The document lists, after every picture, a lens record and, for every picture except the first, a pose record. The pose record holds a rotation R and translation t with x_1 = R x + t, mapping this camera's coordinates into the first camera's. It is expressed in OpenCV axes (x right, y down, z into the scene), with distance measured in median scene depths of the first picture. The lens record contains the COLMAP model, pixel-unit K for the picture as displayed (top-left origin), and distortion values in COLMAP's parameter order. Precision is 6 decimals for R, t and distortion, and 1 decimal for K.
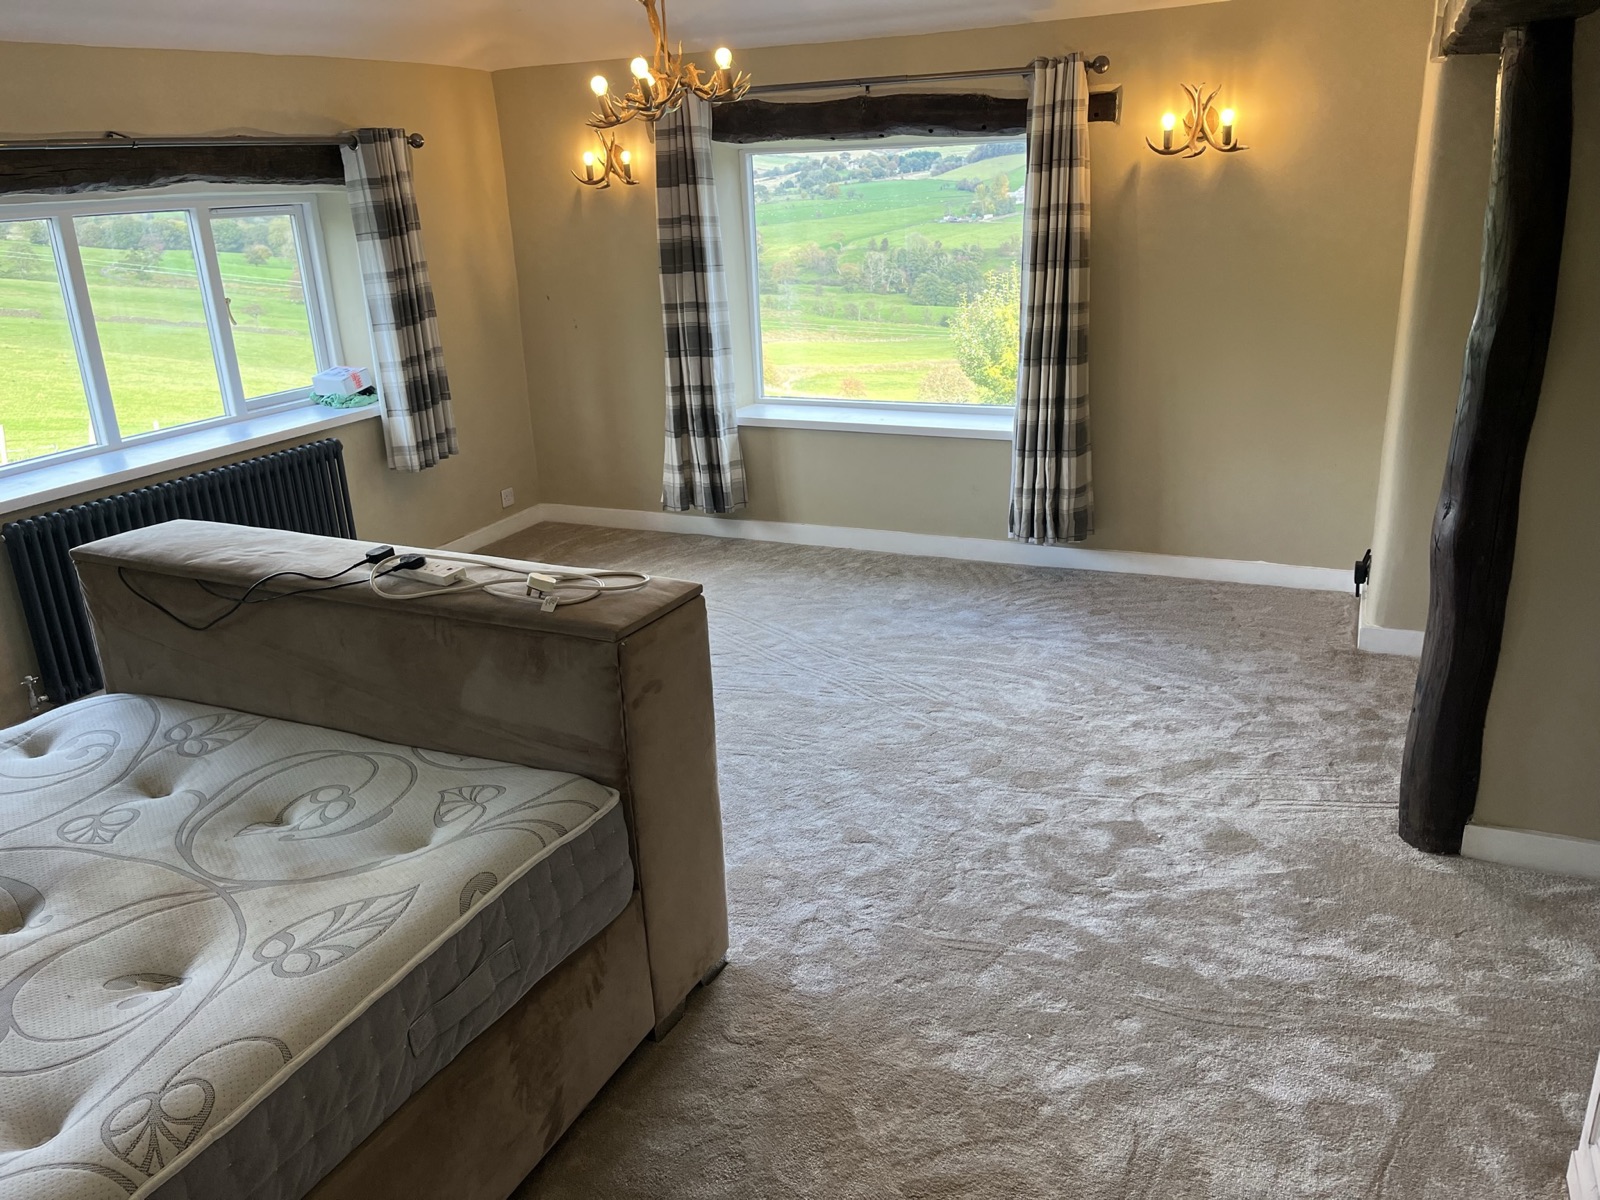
lens RADIAL K [[1236.8, 0, 798.6], [0, 1236.8, 595.6], [0, 0, 1]] dist [0.054423, -0.058935]
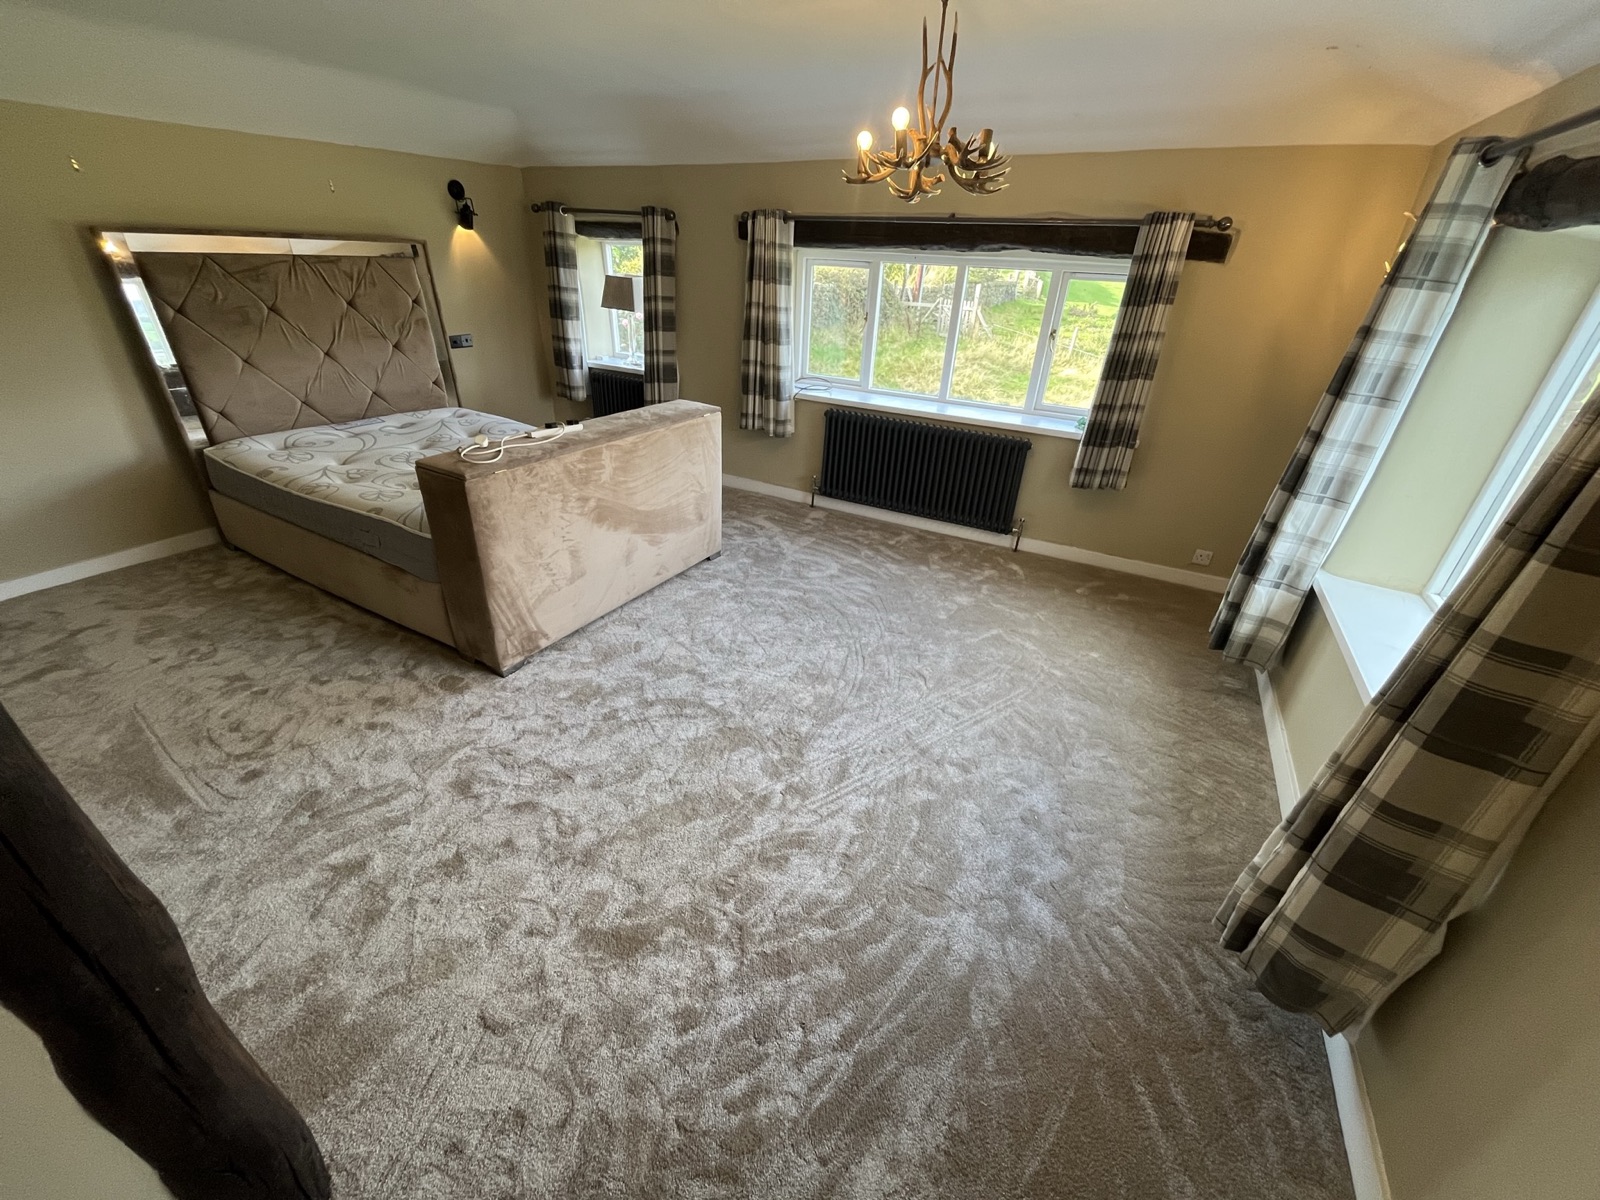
lens RADIAL K [[640.1, 0, 793.8], [0, 640.1, 601.8], [0, 0, 1]] dist [-0.001234, -0.000261]
pose [[-0.052175, 0.511217, -0.857867, 0.411940], [-0.364876, 0.789885, 0.492897, -0.259398], [0.929593, 0.338732, 0.145319, 0.730991]]
